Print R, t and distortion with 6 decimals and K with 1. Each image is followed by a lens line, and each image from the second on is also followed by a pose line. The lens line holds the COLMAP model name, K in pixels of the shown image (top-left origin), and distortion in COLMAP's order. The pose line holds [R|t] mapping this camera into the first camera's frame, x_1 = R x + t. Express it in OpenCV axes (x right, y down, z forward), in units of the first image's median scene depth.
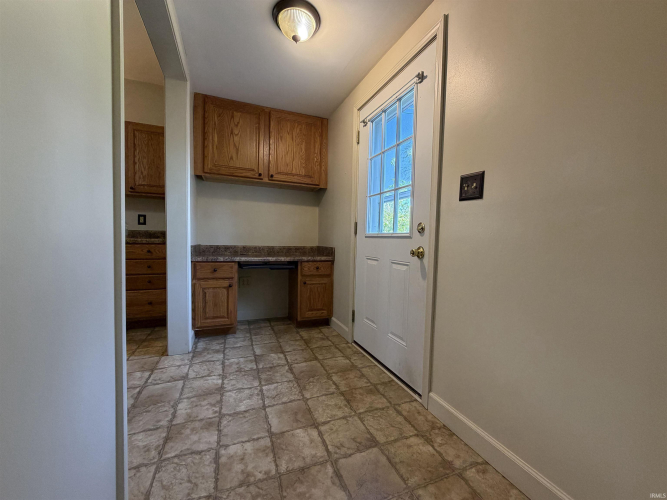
lens RADIAL K [[268.1, 0, 332.9], [0, 268.1, 251.3], [0, 0, 1]] dist [-0.001400, 0.000351]
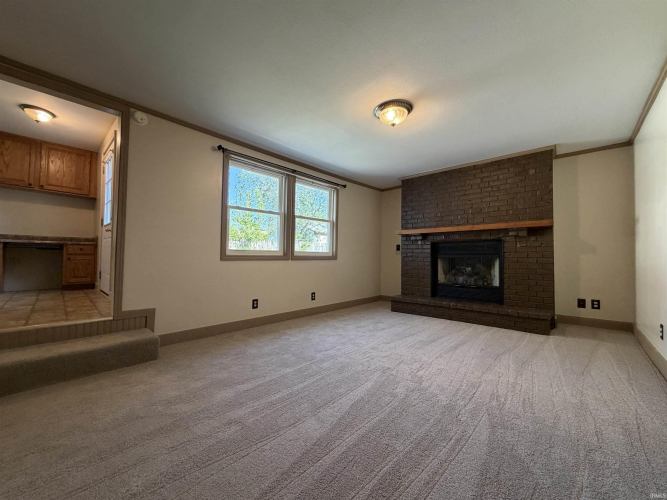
lens RADIAL K [[268.1, 0, 335.4], [0, 268.1, 248.7], [0, 0, 1]] dist [-0.001400, 0.000351]
pose [[0.897083, -0.002144, 0.441857, 0.553741], [0.034249, 0.997317, -0.064695, 0.204670], [-0.440533, 0.073170, 0.894749, -0.969526]]
